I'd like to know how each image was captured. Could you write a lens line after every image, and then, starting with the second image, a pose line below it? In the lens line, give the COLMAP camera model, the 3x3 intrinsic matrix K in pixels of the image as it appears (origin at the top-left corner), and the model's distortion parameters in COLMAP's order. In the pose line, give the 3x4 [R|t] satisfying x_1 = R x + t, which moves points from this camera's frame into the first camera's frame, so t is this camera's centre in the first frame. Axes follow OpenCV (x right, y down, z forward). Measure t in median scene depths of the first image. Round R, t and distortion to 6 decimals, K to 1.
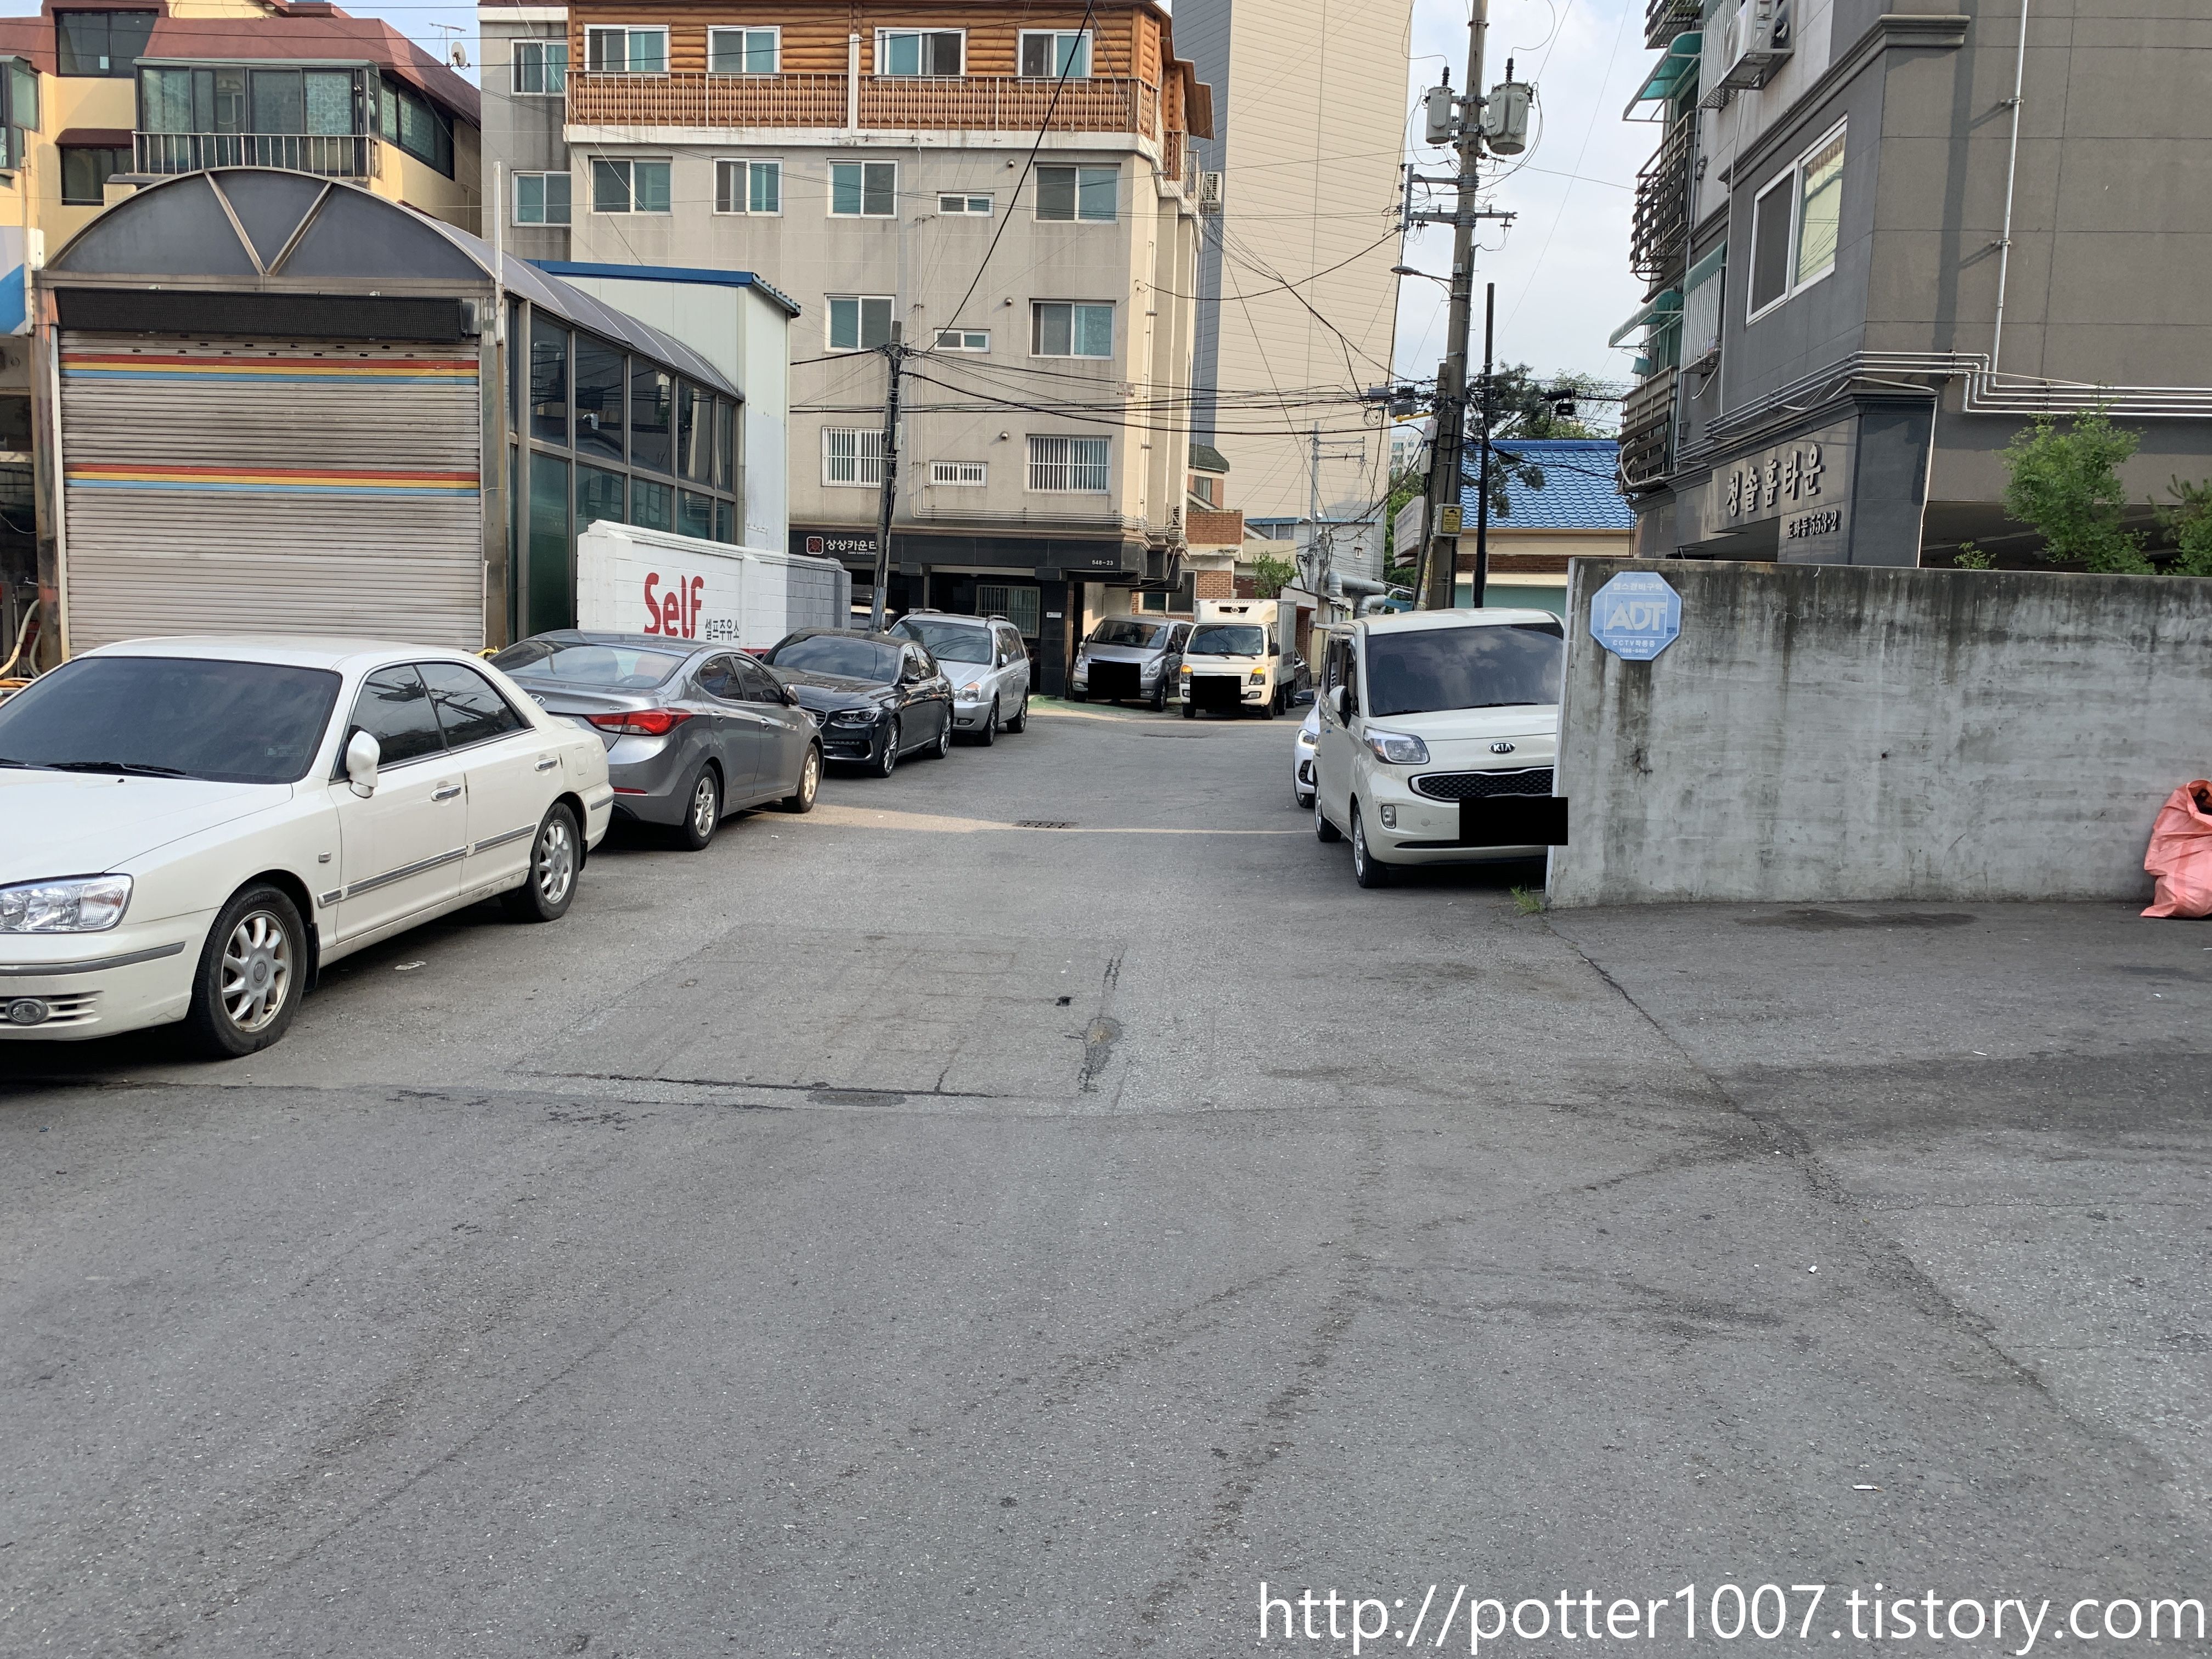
lens RADIAL K [[1646.0, 0, 1120.5], [0, 1646.0, 849.3], [0, 0, 1]] dist [0.031869, -0.033903]
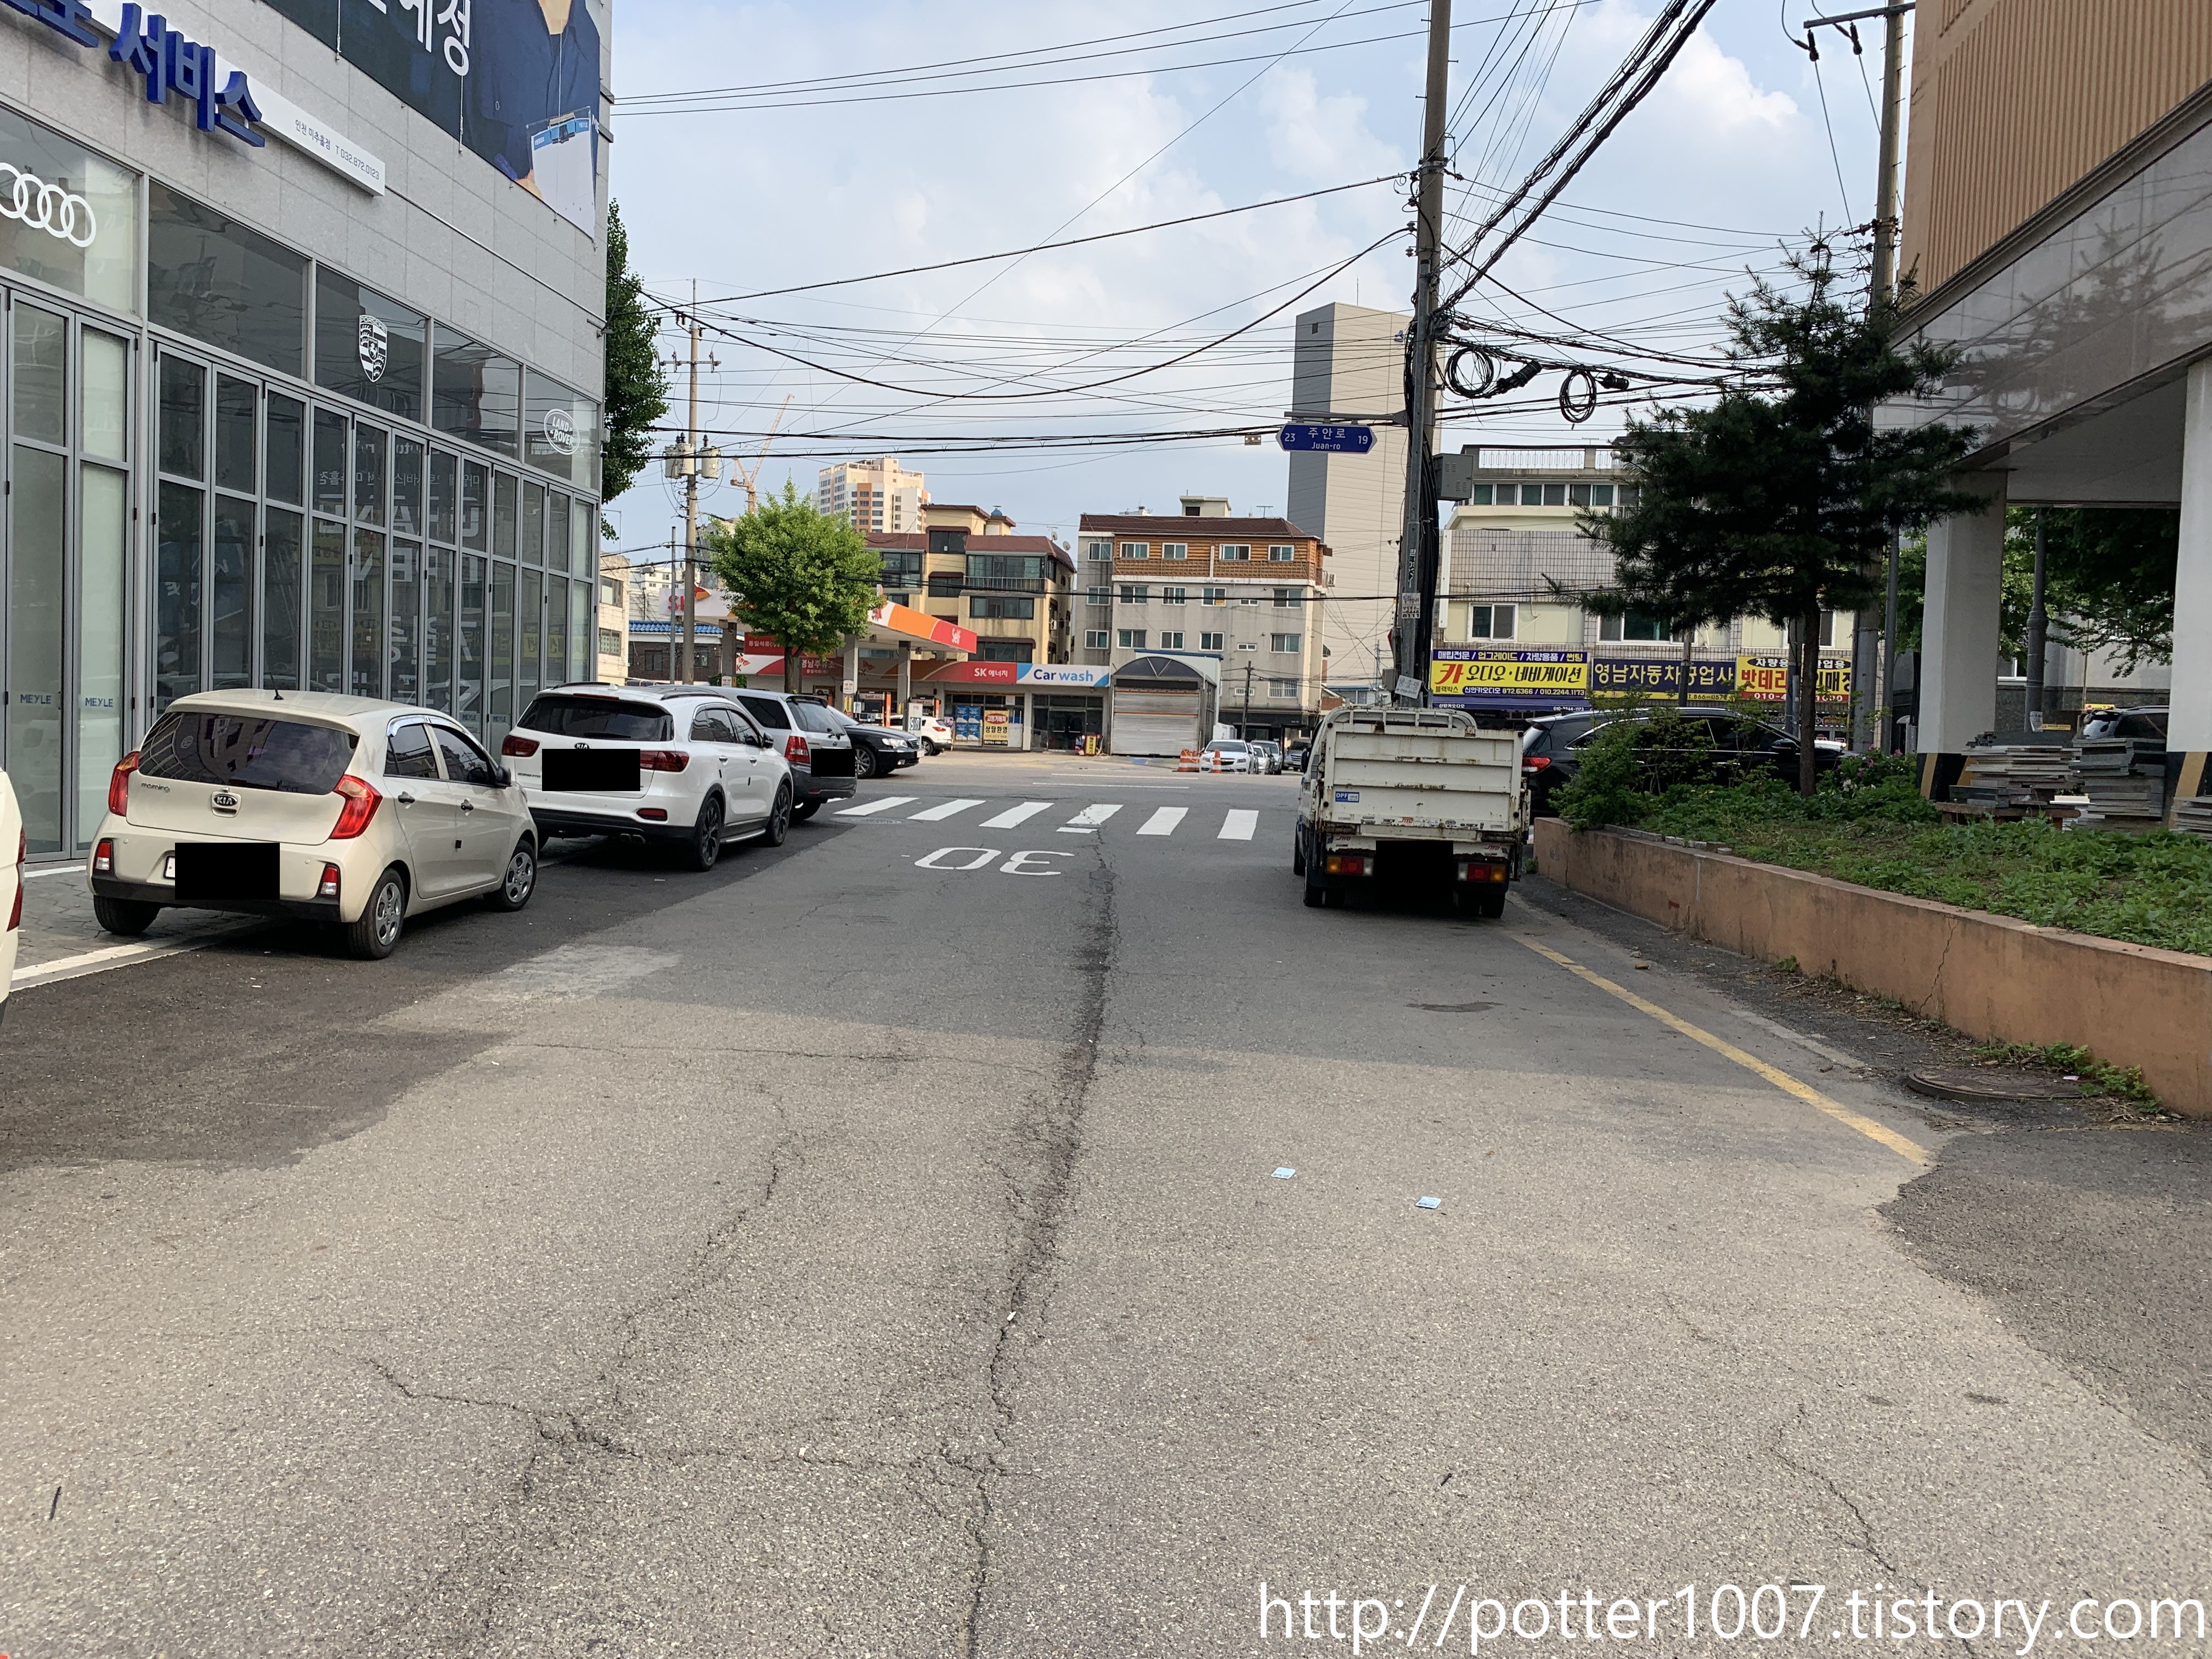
lens RADIAL K [[1646.0, 0, 1098.3], [0, 1646.0, 835.2], [0, 0, 1]] dist [0.031869, -0.033903]
pose [[0.997835, 0.008402, -0.065230, -0.167745], [-0.013599, 0.996730, -0.079650, 0.262085], [0.064348, 0.080365, 0.994686, -1.909885]]
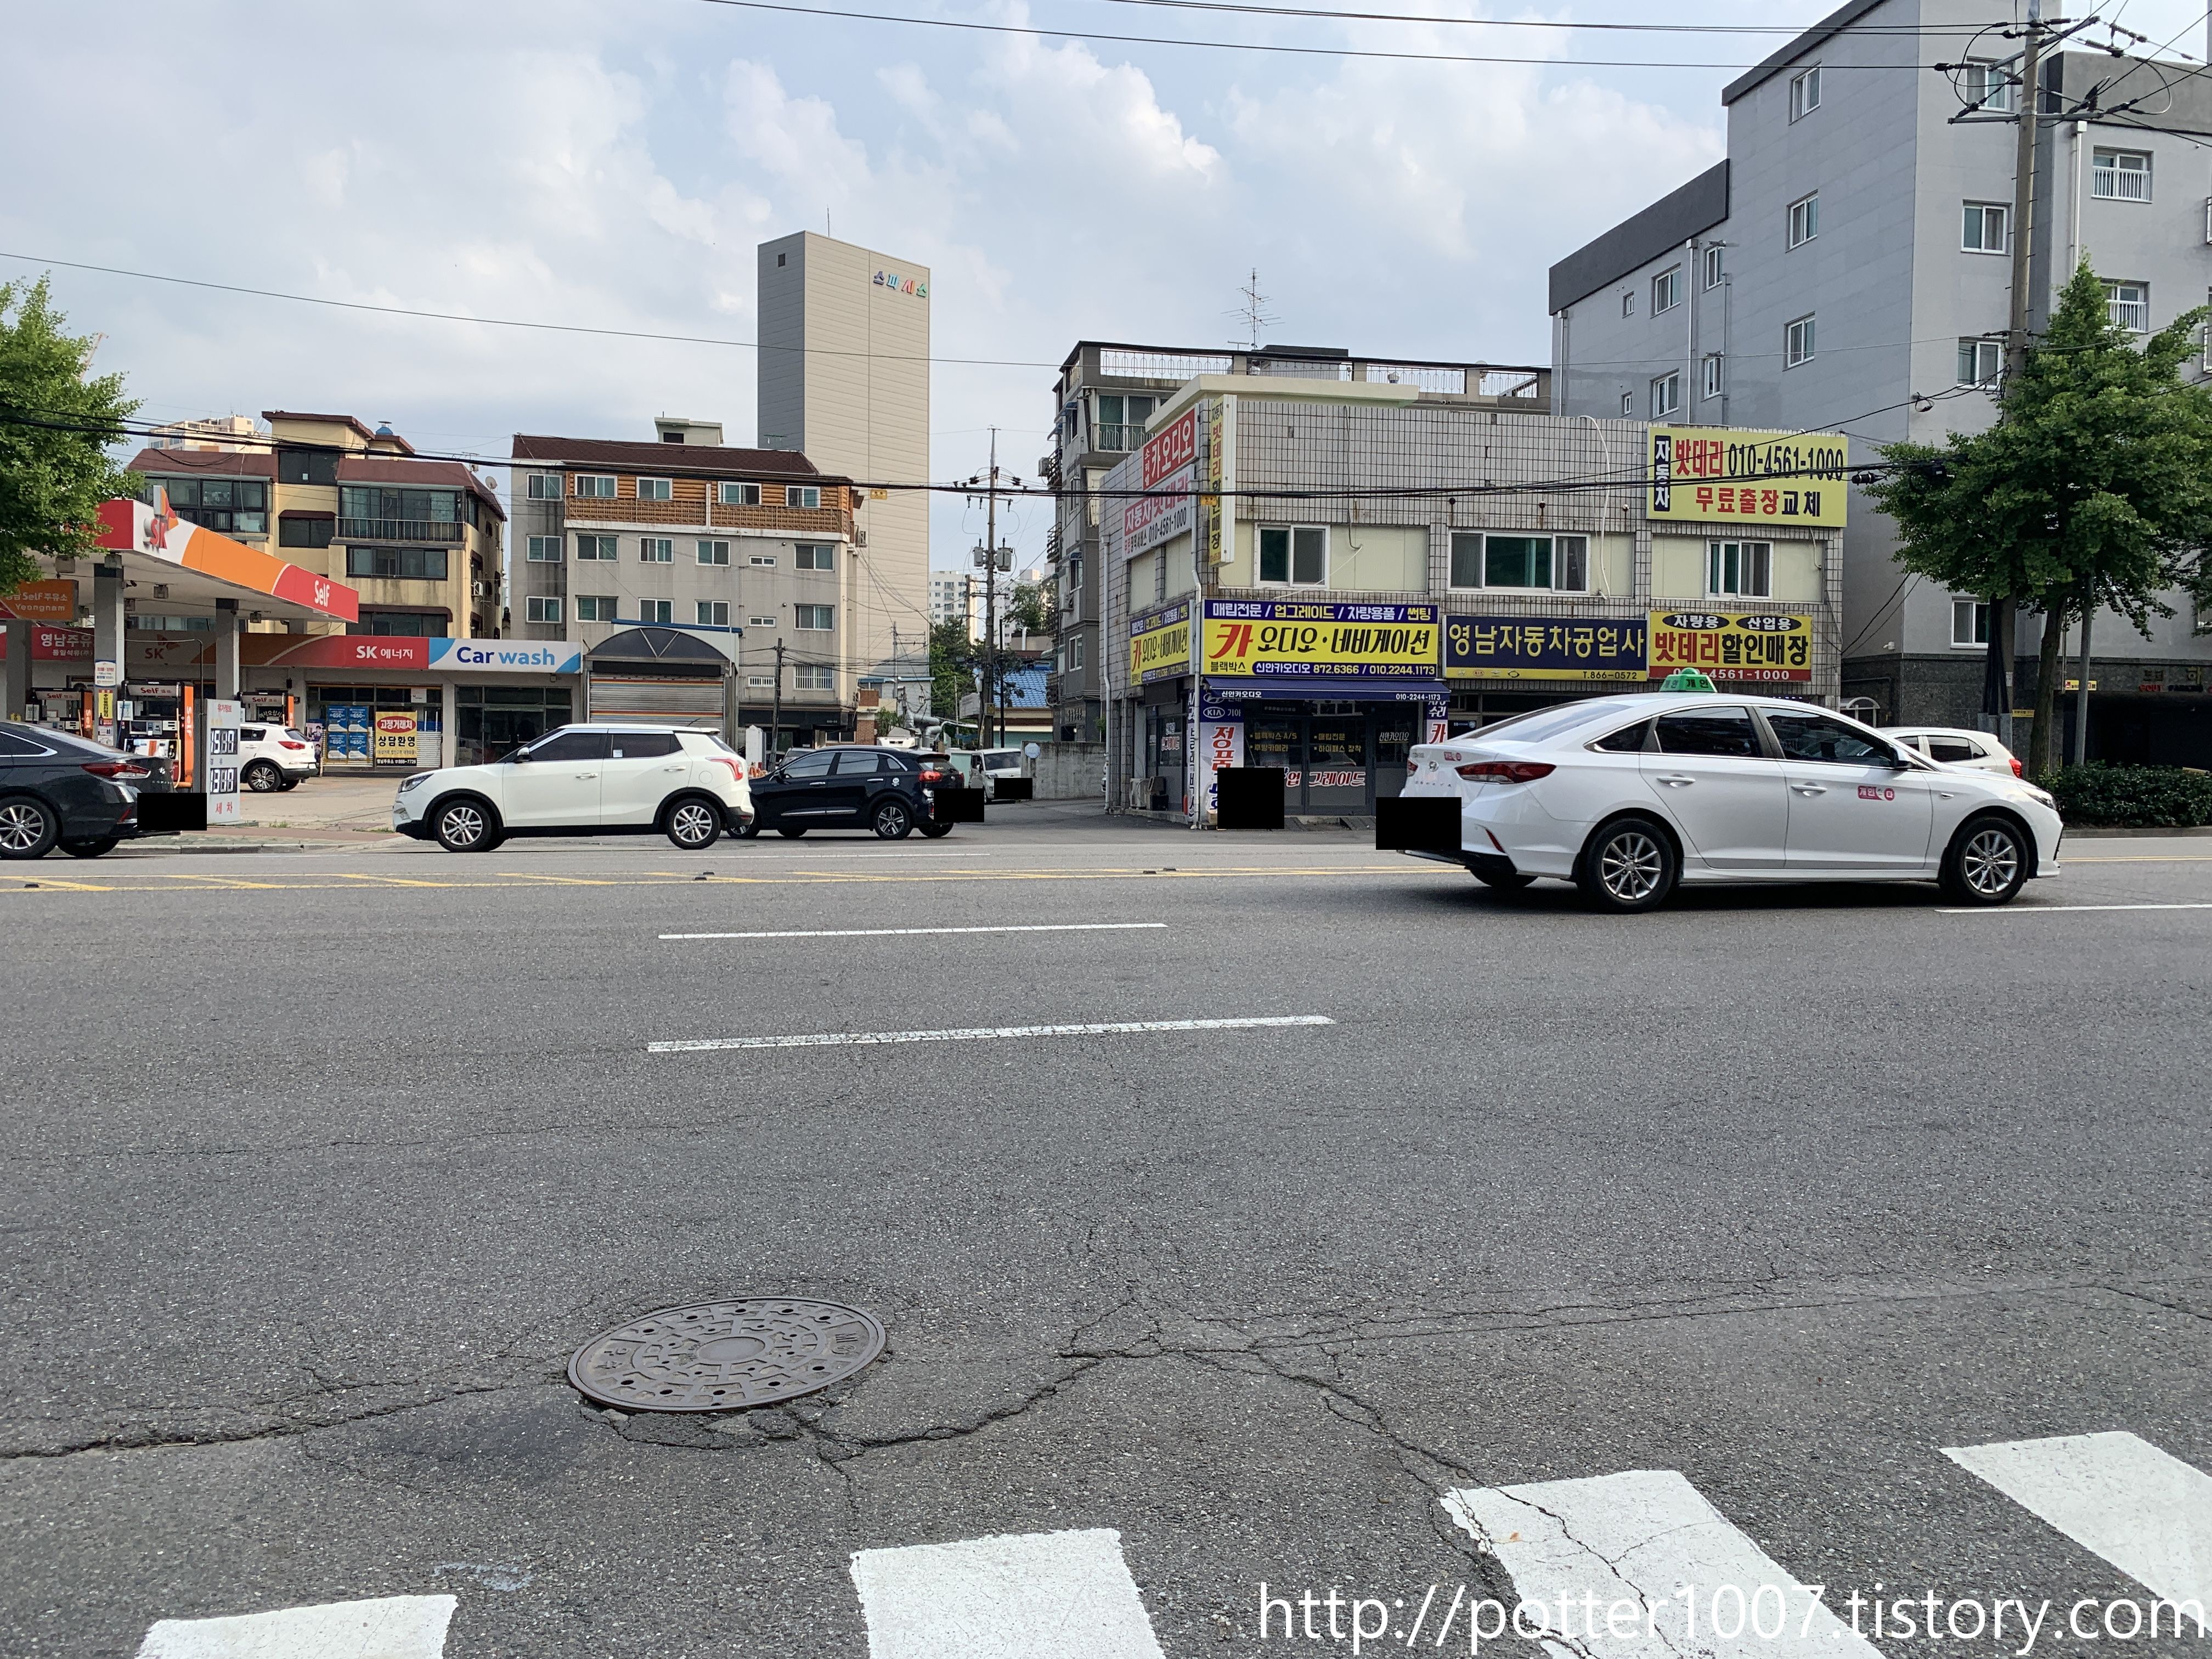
lens RADIAL K [[1646.0, 0, 1124.6], [0, 1646.0, 805.3], [0, 0, 1]] dist [0.031869, -0.033903]
pose [[0.957876, -0.027664, 0.285846, -0.268500], [0.054696, 0.994704, -0.087021, 0.147986], [-0.281924, 0.098990, 0.954316, -1.188910]]
